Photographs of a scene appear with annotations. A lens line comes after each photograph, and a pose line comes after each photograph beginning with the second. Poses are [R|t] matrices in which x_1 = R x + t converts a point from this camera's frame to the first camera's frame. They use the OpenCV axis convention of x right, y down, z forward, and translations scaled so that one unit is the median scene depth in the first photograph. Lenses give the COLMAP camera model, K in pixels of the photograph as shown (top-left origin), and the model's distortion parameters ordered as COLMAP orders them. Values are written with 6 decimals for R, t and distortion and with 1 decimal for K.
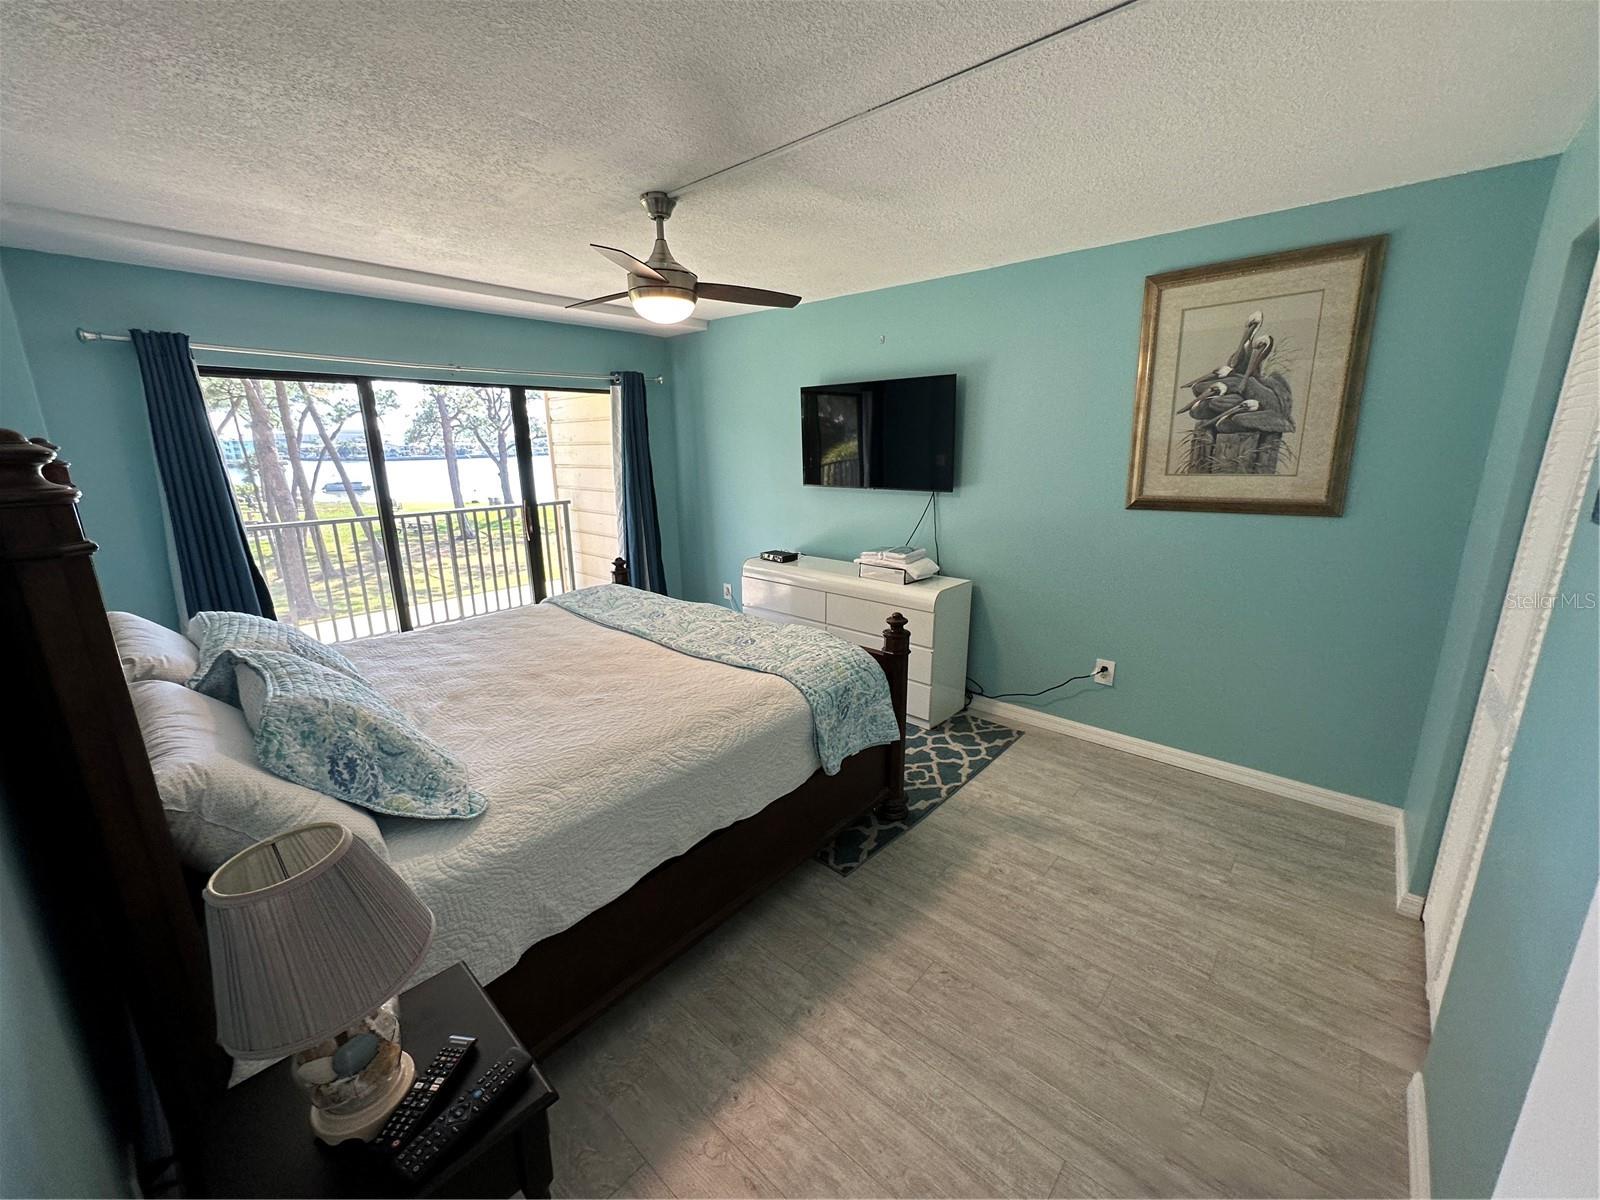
lens RADIAL K [[637.1, 0, 799.5], [0, 637.1, 600.8], [0, 0, 1]] dist [-0.001878, 0.000039]
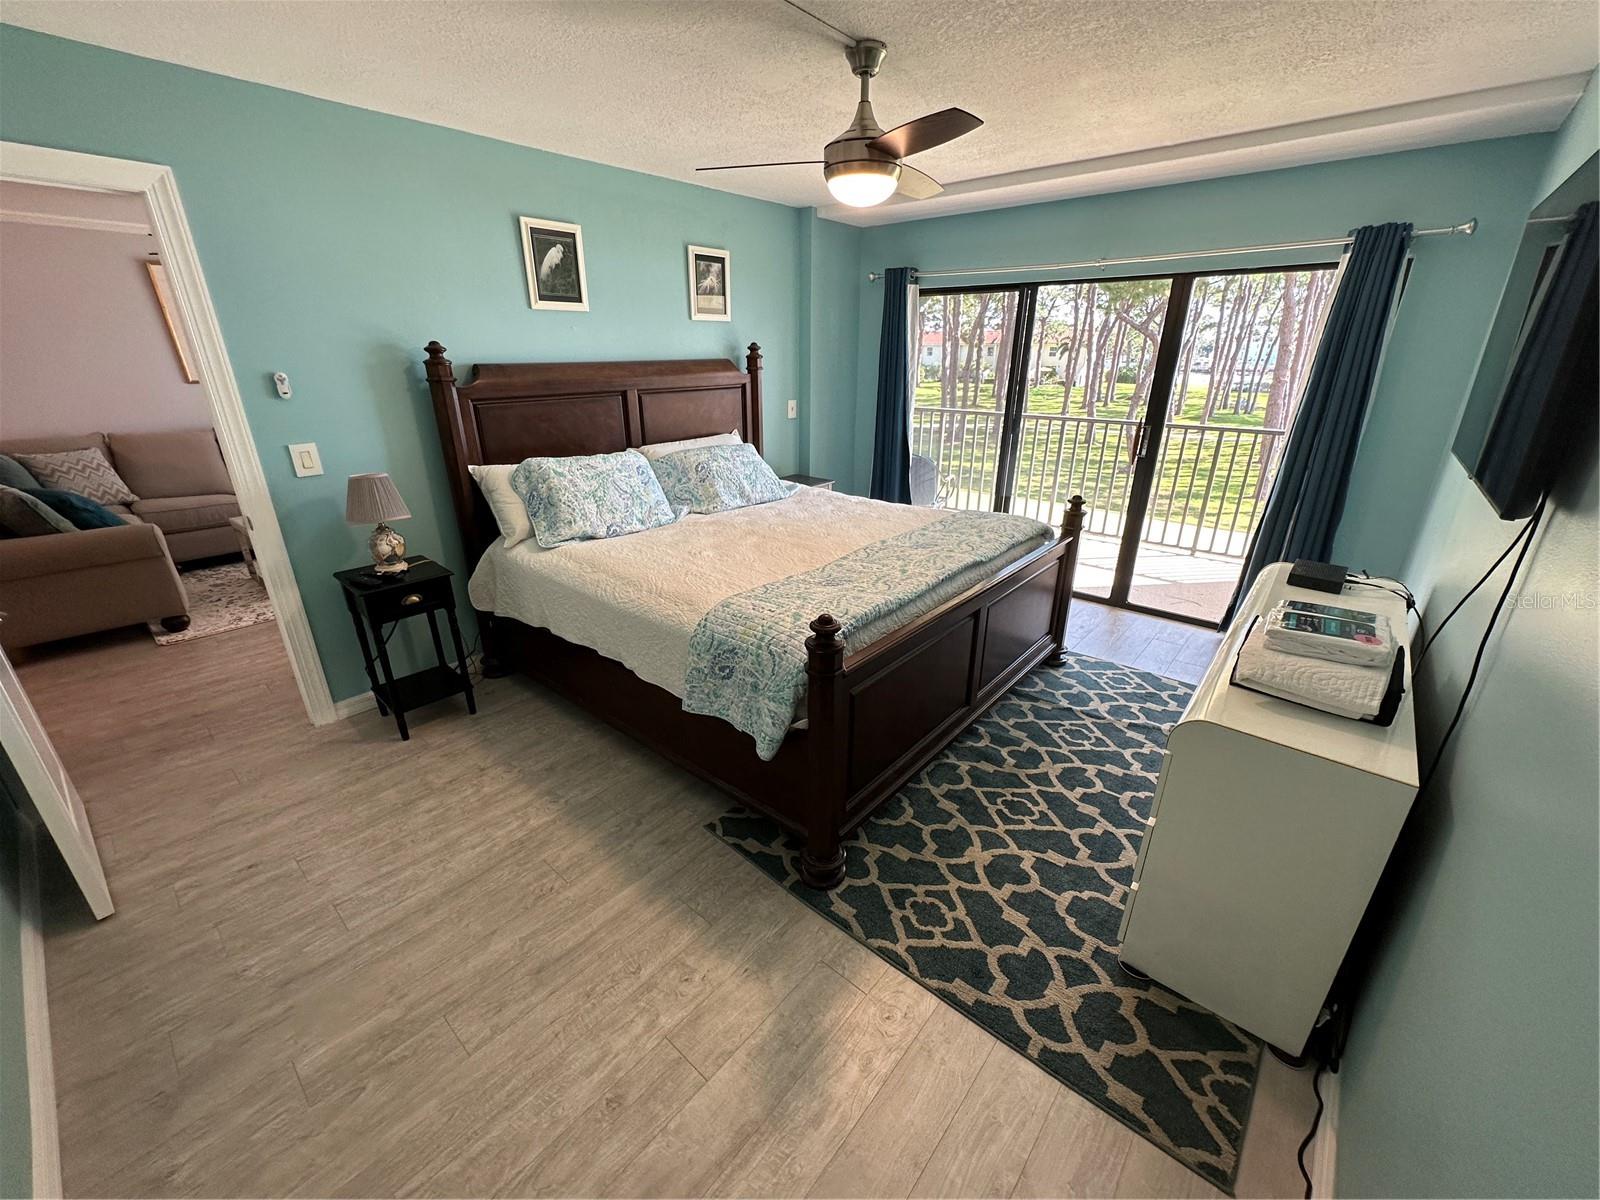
lens RADIAL K [[637.1, 0, 799.5], [0, 637.1, 600.8], [0, 0, 1]] dist [-0.001878, 0.000039]
pose [[0.013430, 0.376331, -0.926388, 0.808372], [-0.244546, 0.899573, 0.361892, -0.242003], [0.969545, 0.221684, 0.104111, 0.944352]]
